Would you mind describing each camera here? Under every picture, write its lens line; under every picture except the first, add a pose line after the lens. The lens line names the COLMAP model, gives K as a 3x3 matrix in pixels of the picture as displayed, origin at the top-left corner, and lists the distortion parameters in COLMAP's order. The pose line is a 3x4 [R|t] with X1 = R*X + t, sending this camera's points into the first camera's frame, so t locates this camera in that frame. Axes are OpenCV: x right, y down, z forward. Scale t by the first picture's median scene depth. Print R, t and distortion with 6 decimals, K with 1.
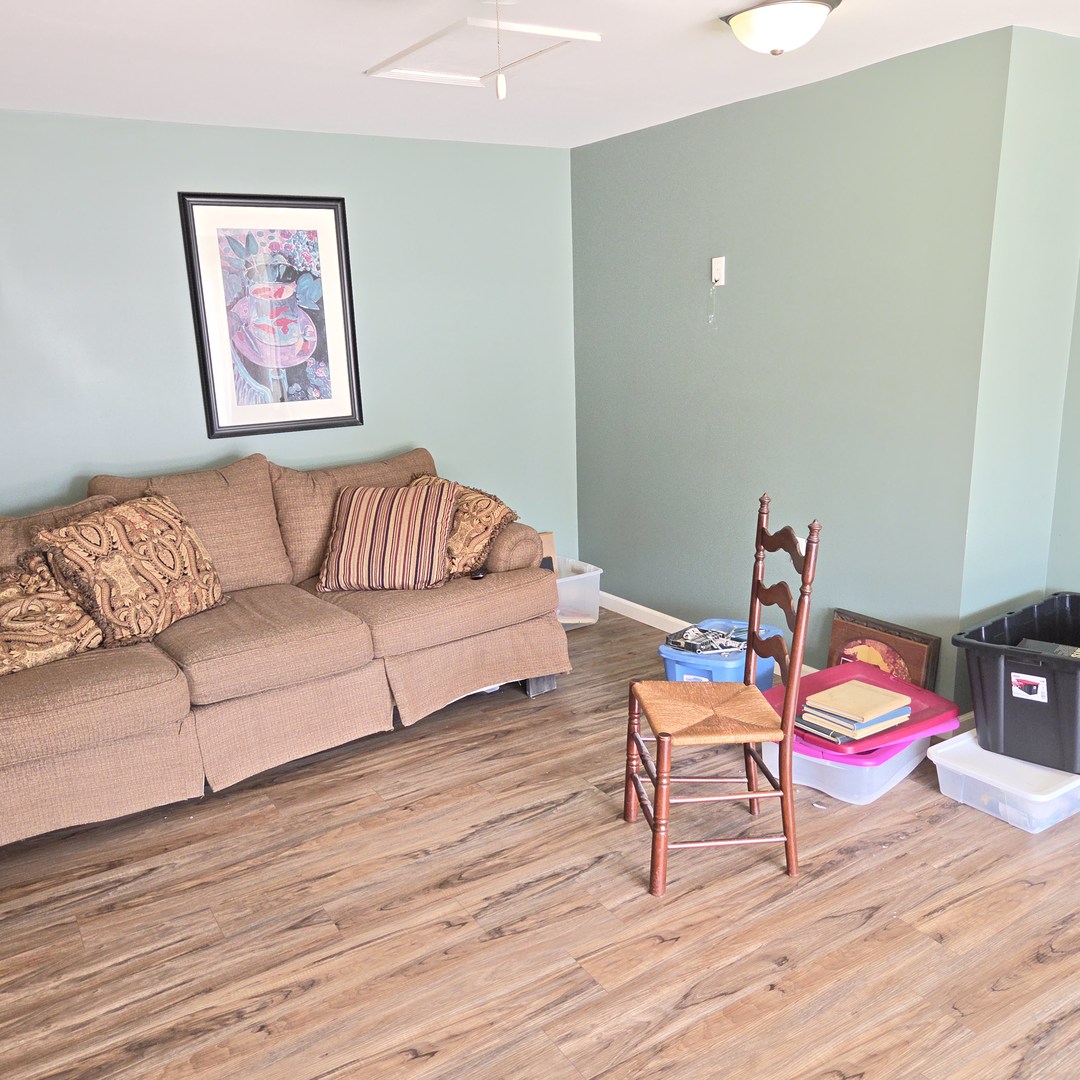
lens RADIAL K [[961.8, 0, 536.0], [0, 961.8, 537.2], [0, 0, 1]] dist [0.073462, -0.061589]
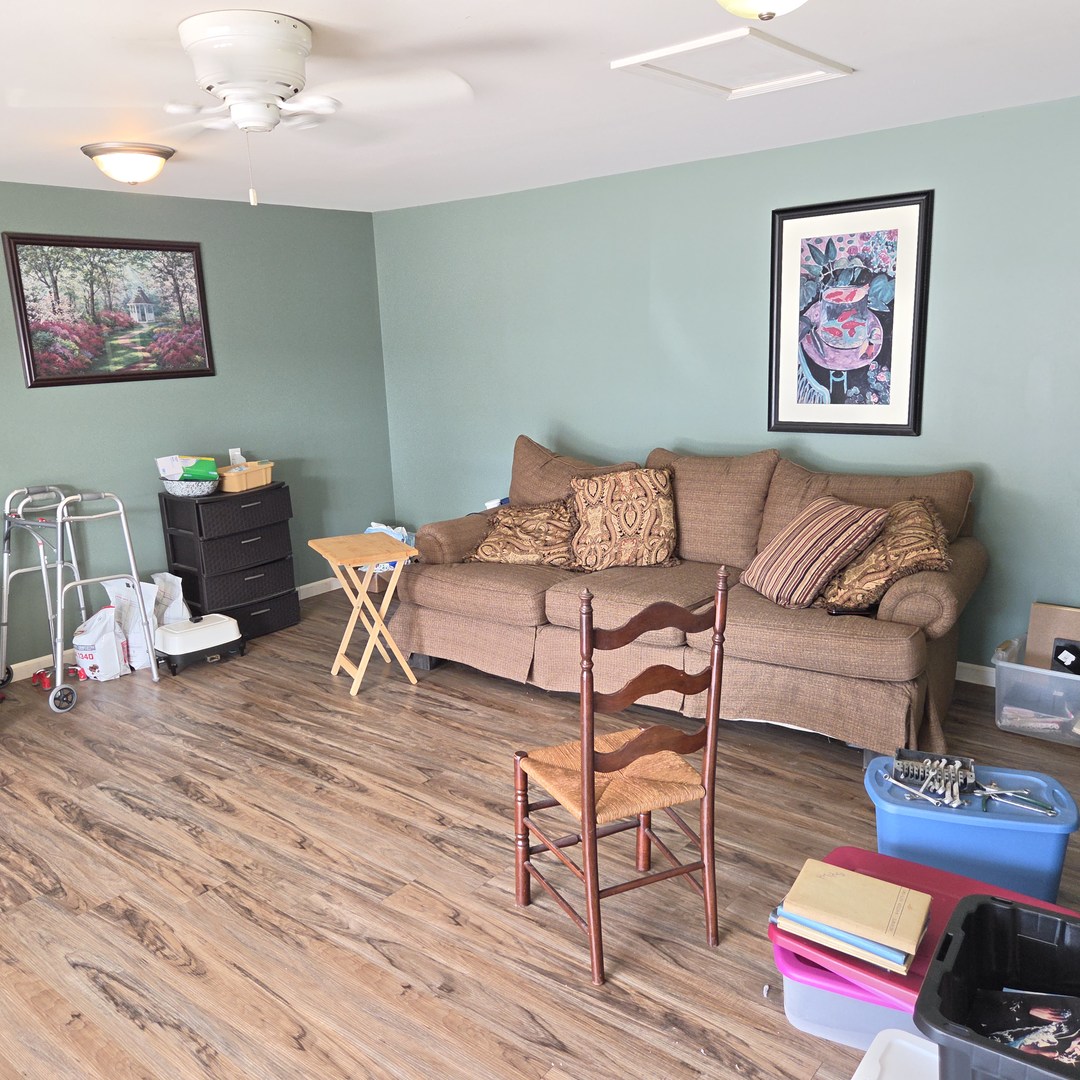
lens RADIAL K [[961.8, 0, 536.0], [0, 961.8, 537.2], [0, 0, 1]] dist [0.073462, -0.061589]
pose [[0.319018, 0.220316, -0.921786, 0.630882], [-0.189673, 0.967770, 0.165663, -0.117309], [0.928575, 0.121988, 0.350524, 0.381271]]
